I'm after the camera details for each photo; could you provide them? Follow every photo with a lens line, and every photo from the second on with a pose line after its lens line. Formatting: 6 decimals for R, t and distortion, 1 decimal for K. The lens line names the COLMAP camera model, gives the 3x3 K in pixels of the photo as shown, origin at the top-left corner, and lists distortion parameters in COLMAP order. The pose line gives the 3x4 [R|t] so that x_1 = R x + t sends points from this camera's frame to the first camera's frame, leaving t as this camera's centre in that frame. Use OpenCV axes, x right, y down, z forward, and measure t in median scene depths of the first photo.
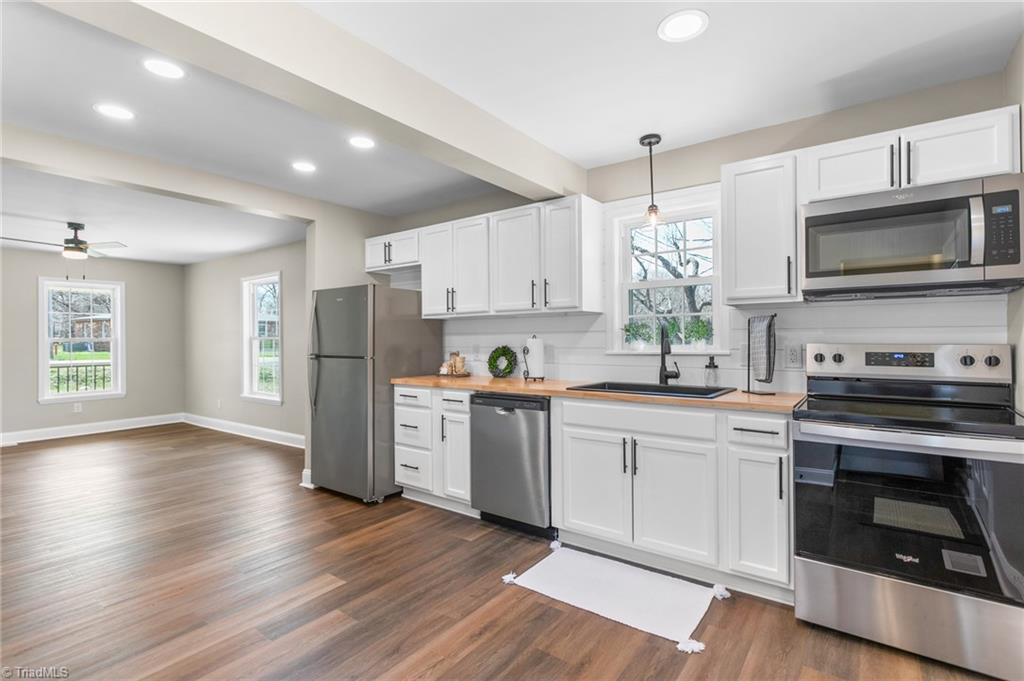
lens RADIAL K [[482.4, 0, 514.5], [0, 482.4, 338.9], [0, 0, 1]] dist [0.001202, 0.000452]
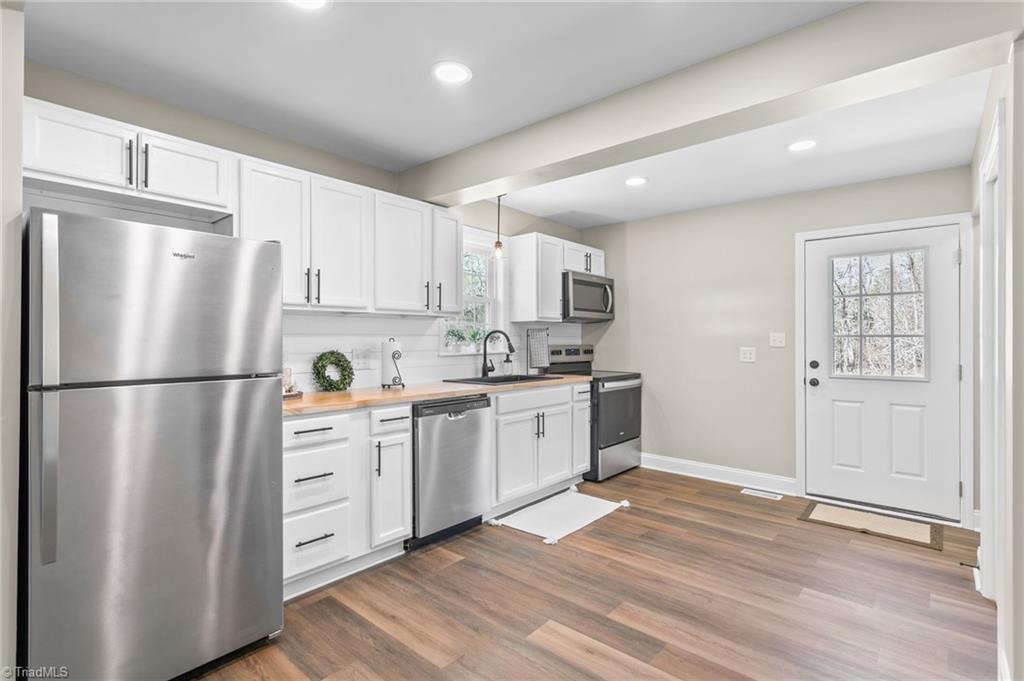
lens RADIAL K [[490.9, 0, 519.0], [0, 490.9, 337.8], [0, 0, 1]] dist [0.000545, 0.000626]
pose [[0.071603, 0.010946, 0.997373, -0.946194], [0.000424, 0.999939, -0.011004, 0.002627], [-0.997433, 0.001211, 0.071594, 0.754463]]
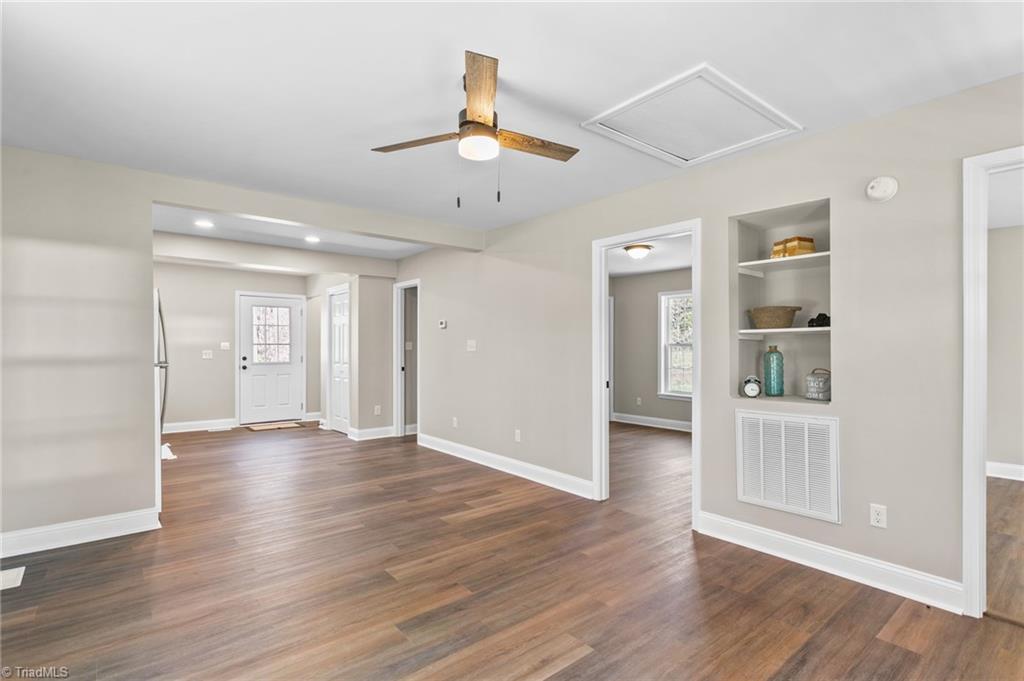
lens RADIAL K [[493.3, 0, 519.6], [0, 493.3, 346.2], [0, 0, 1]] dist [0.000178, 0.000930]
pose [[-0.971143, 0.006998, 0.238394, -1.559290], [0.006418, 0.999974, -0.003210, 0.011110], [-0.238410, -0.001587, -0.971163, 2.115666]]
